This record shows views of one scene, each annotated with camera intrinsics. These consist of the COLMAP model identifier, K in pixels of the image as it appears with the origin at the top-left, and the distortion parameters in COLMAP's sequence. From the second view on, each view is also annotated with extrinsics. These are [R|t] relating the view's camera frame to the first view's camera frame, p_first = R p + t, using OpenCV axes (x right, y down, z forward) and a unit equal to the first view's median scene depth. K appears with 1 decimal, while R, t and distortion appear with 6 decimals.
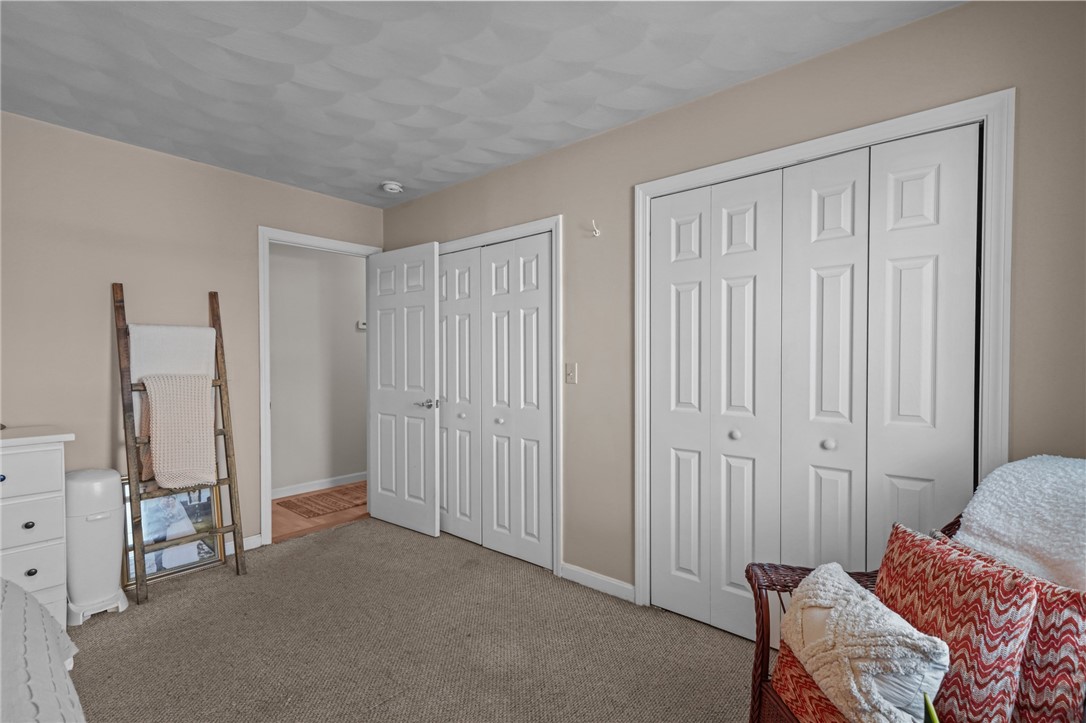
lens RADIAL K [[501.4, 0, 540.3], [0, 501.4, 366.9], [0, 0, 1]] dist [0.012545, 0.002007]
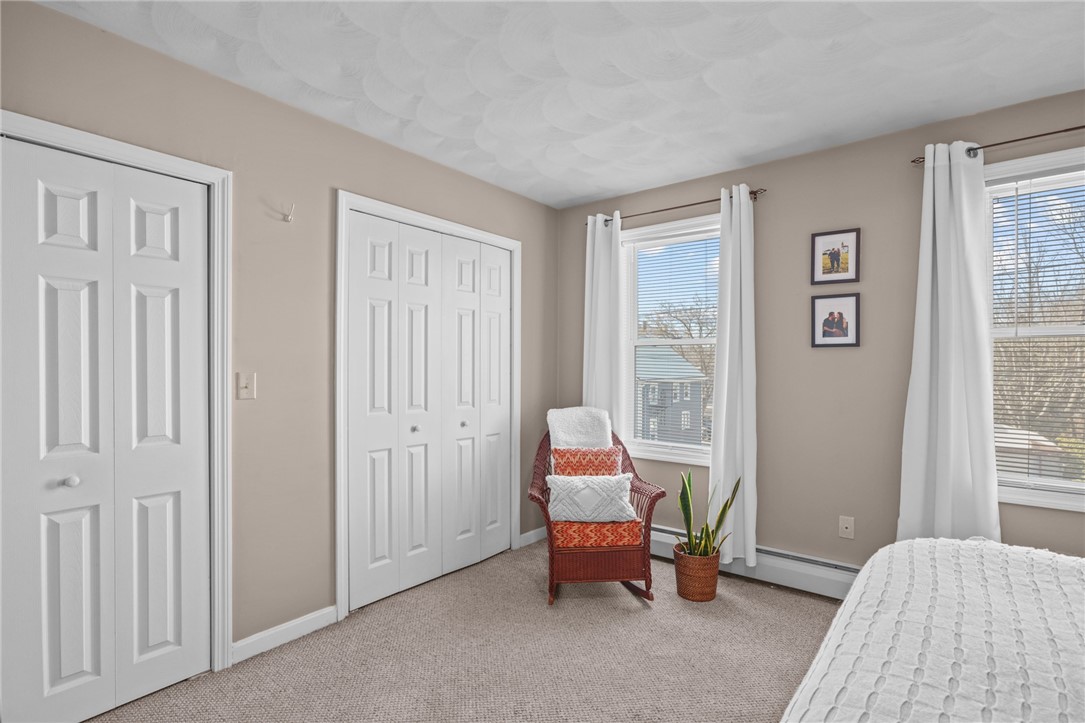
lens RADIAL K [[519.1, 0, 540.4], [0, 519.1, 366.0], [0, 0, 1]] dist [-0.006394, 0.001813]
pose [[-0.027286, -0.000214, 0.999628, -0.813402], [0.007506, 0.999972, 0.000418, -0.017080], [-0.999599, 0.007514, -0.027283, 0.635525]]
